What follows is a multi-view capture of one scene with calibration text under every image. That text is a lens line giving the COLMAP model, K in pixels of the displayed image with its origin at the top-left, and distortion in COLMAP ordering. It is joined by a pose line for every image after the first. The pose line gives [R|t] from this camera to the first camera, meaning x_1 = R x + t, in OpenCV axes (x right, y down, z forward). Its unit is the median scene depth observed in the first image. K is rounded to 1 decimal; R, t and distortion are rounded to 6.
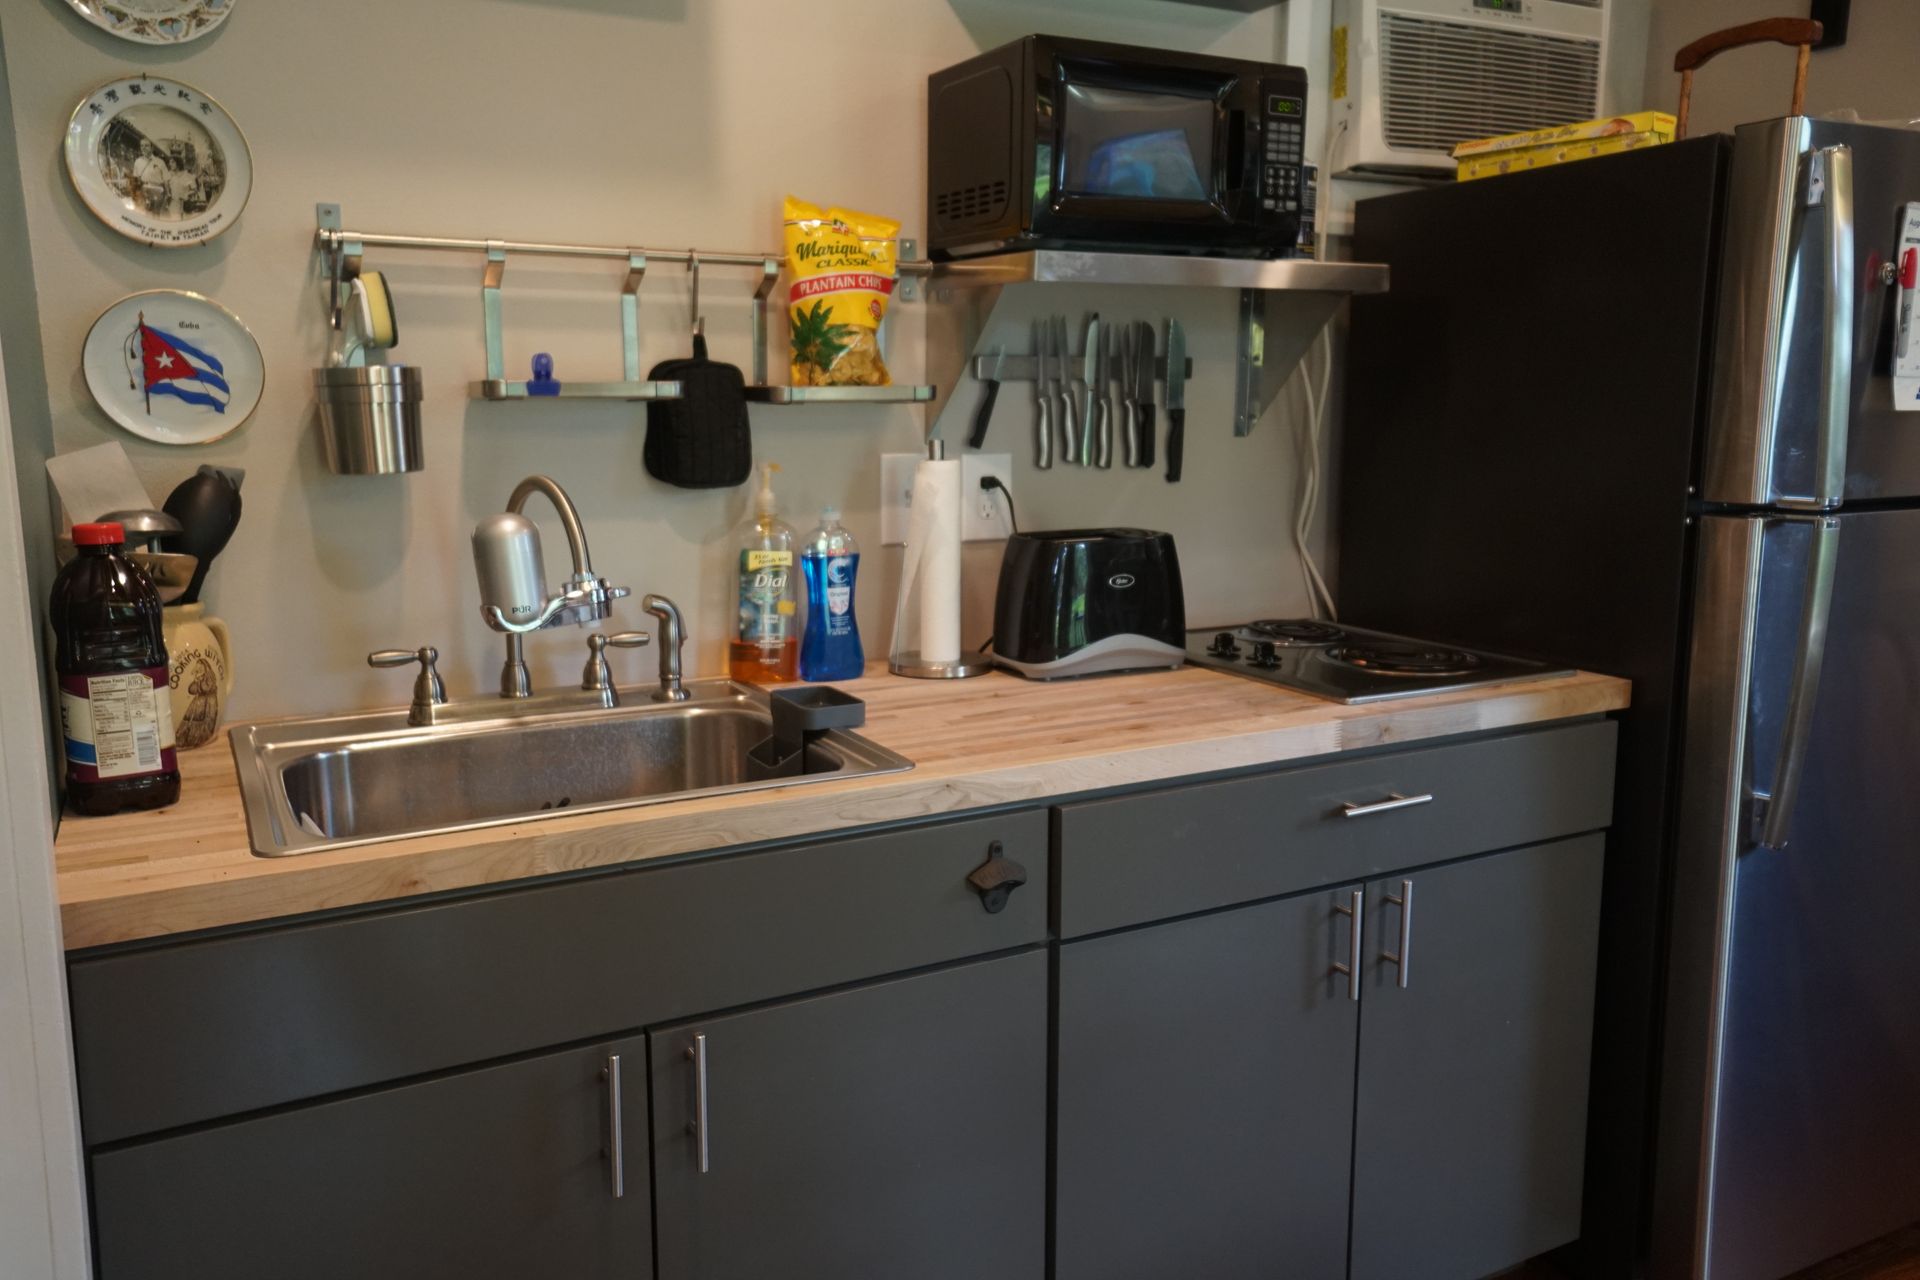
lens RADIAL K [[1437.6, 0, 936.6], [0, 1437.6, 630.9], [0, 0, 1]] dist [0.030994, 0.018013]
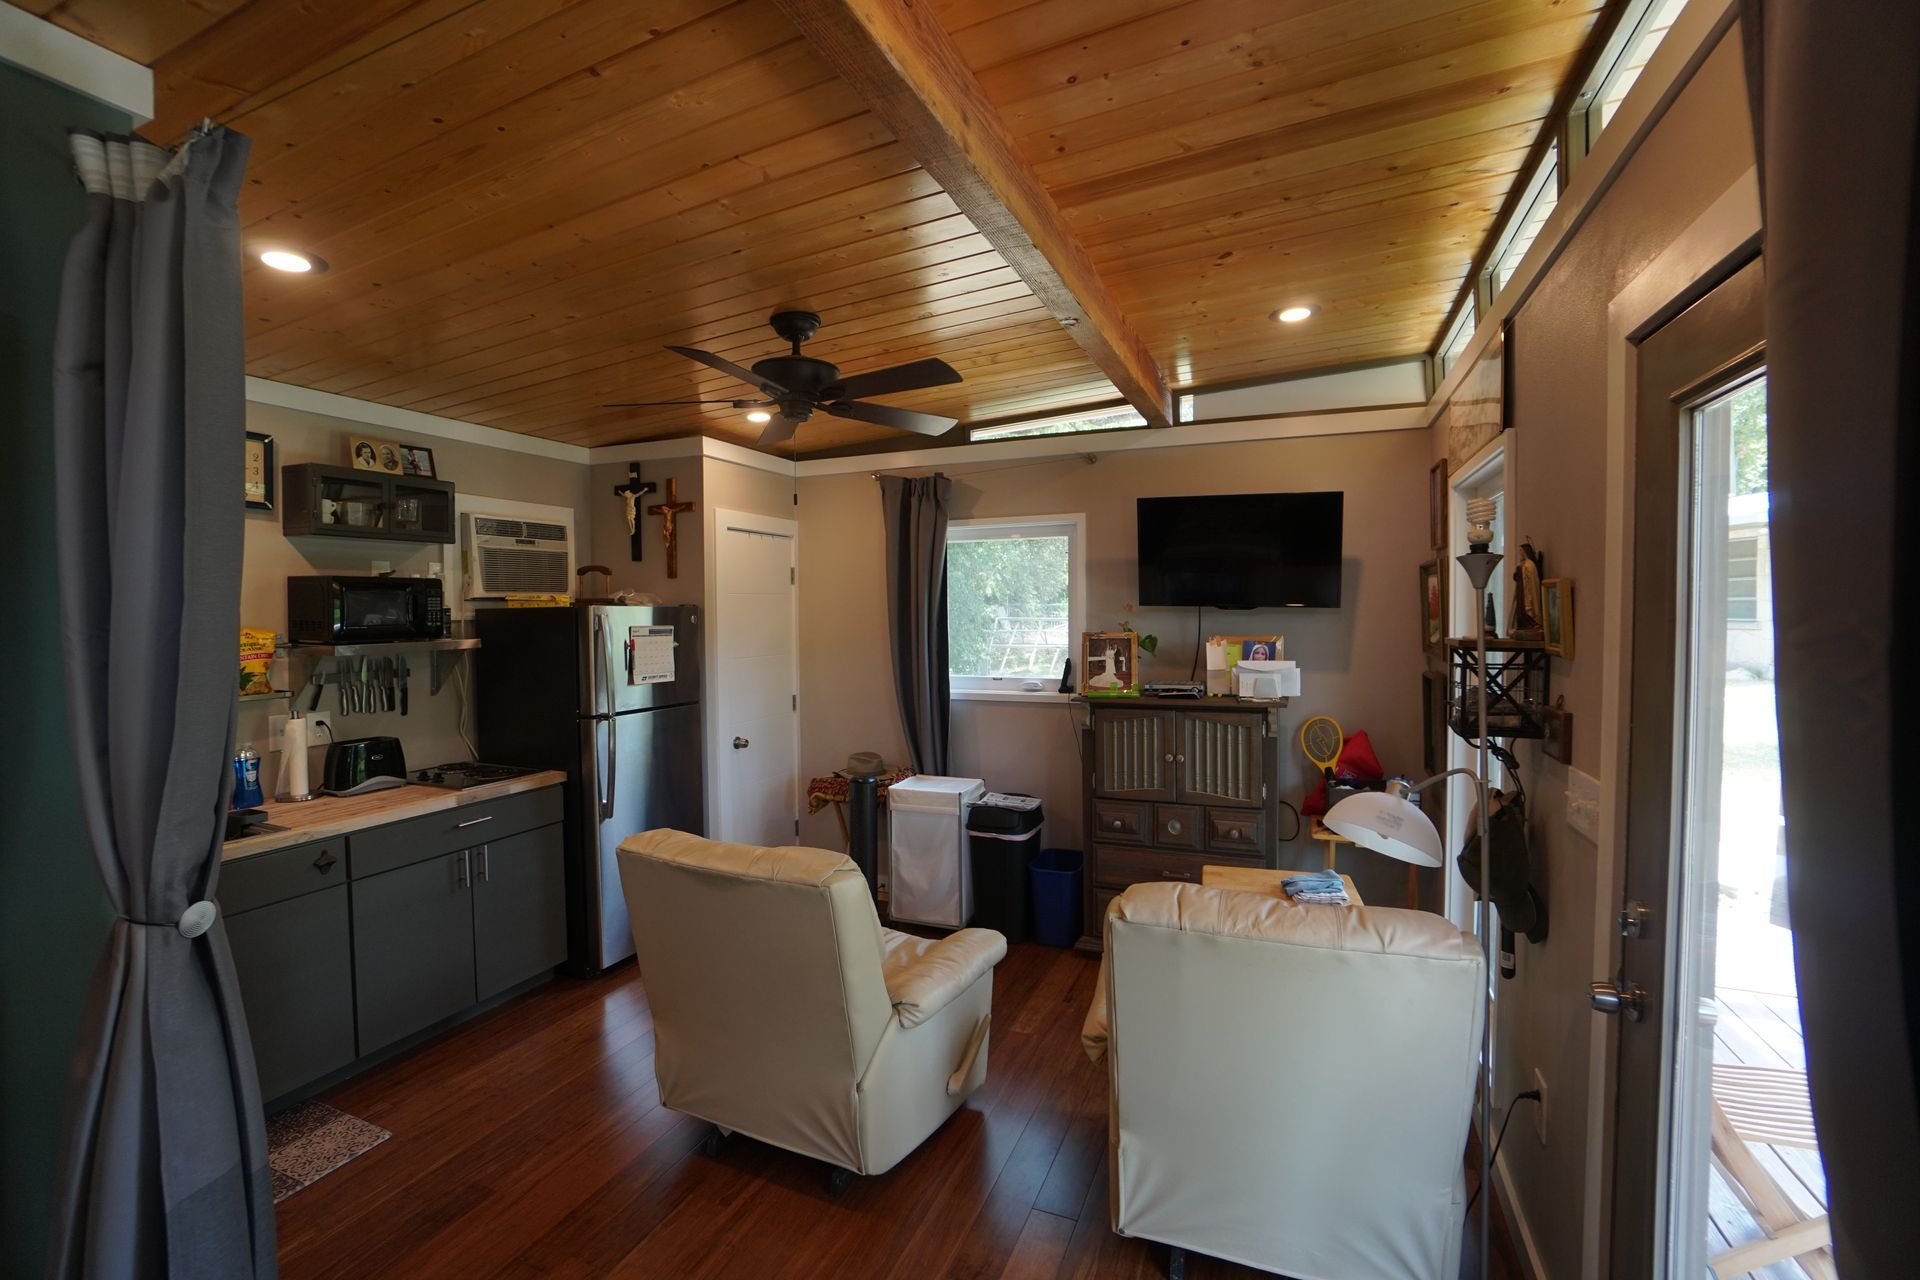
lens RADIAL K [[843.5, 0, 938.4], [0, 843.5, 631.0], [0, 0, 1]] dist [-0.050590, 0.011716]
pose [[0.782583, -0.020621, 0.622205, -0.011148], [0.105907, 0.989293, -0.100418, -0.000899], [-0.613472, 0.144482, 0.776387, -0.995414]]
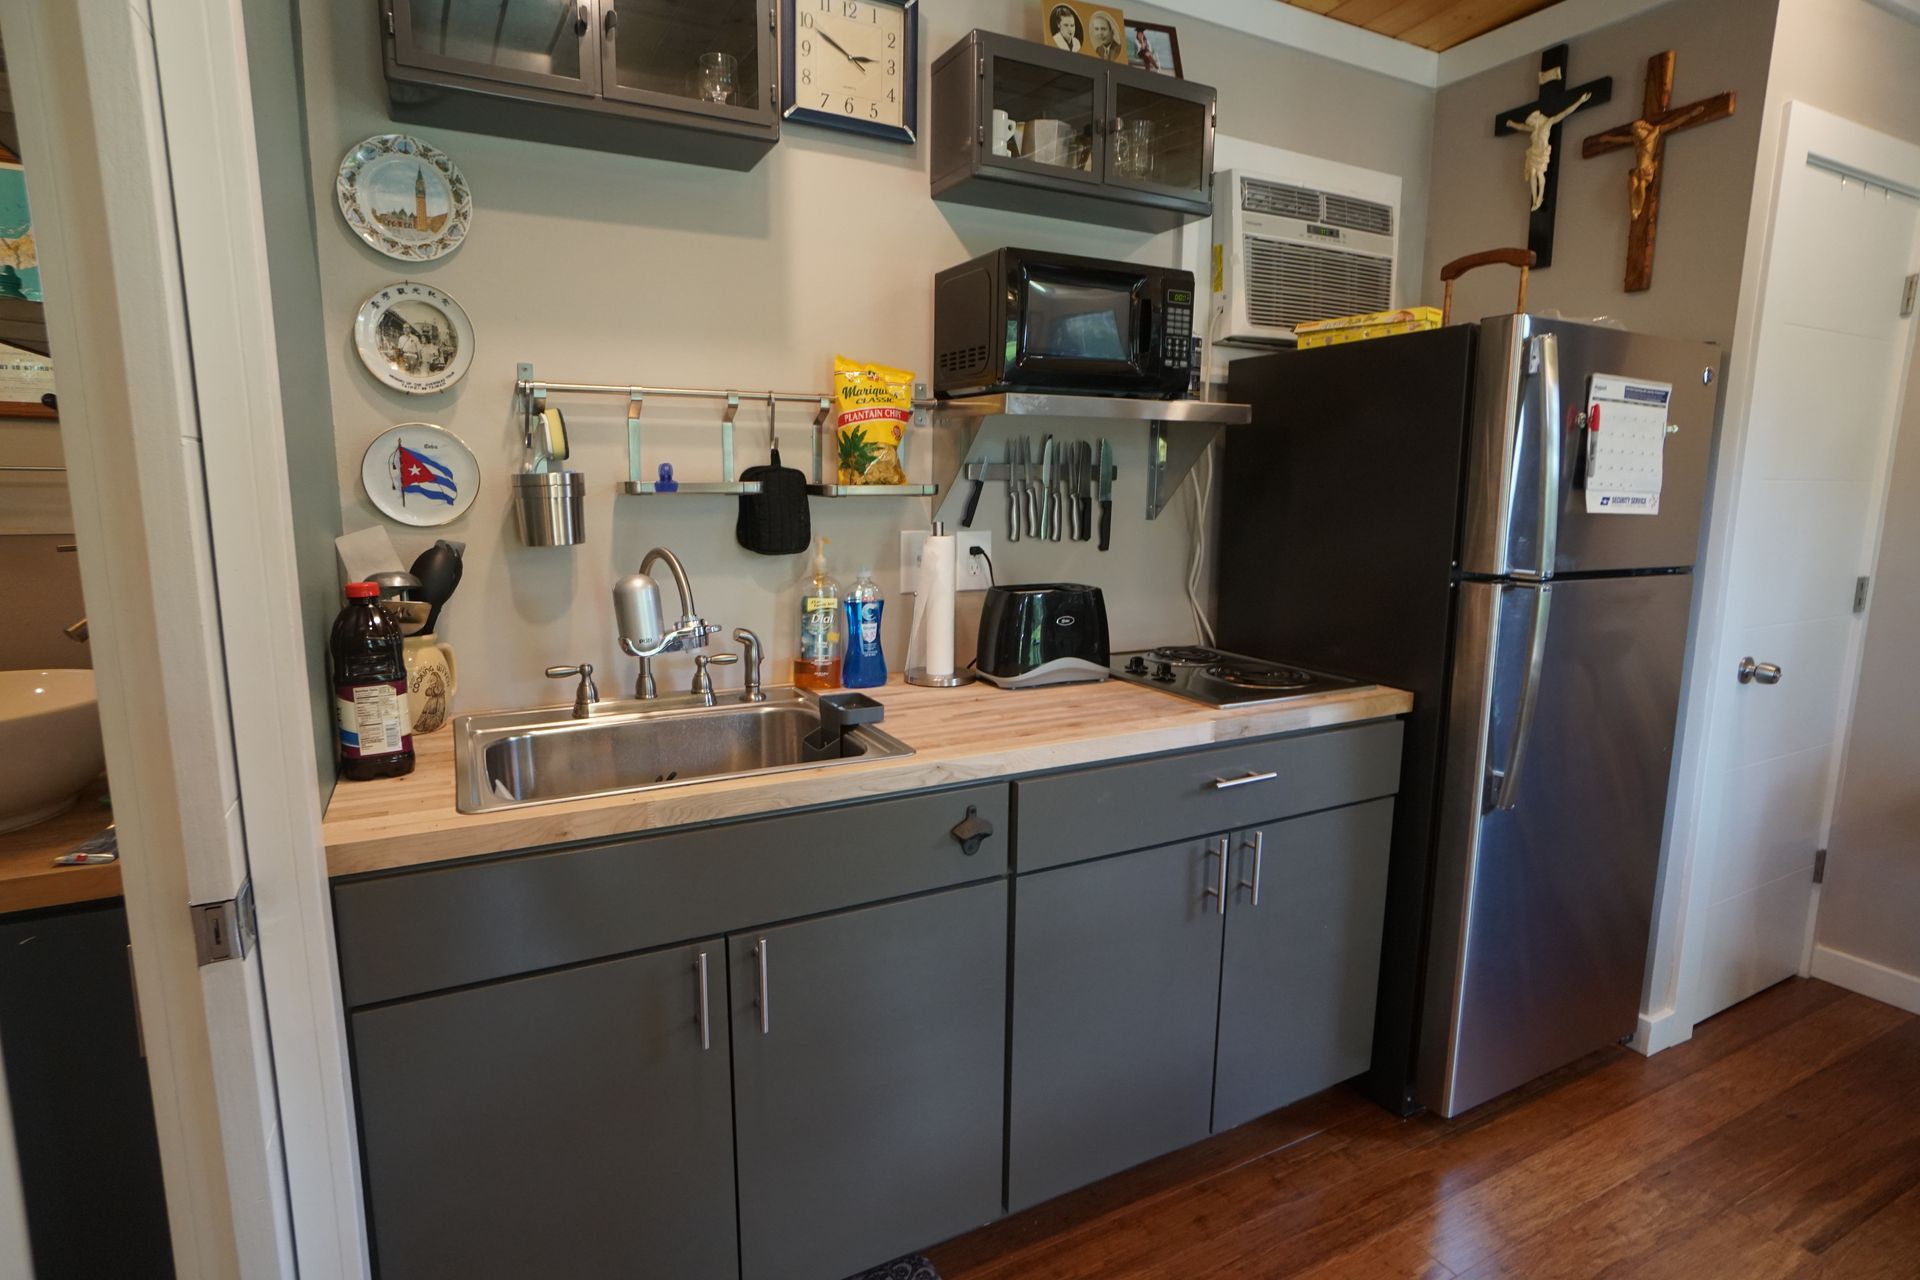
lens RADIAL K [[973.3, 0, 934.2], [0, 973.3, 636.9], [0, 0, 1]] dist [-0.045816, 0.021620]
pose [[0.999774, 0.010688, -0.018361, 0.015724], [-0.010745, 0.999938, -0.003044, -0.015112], [0.018327, 0.003241, 0.999827, 0.023920]]
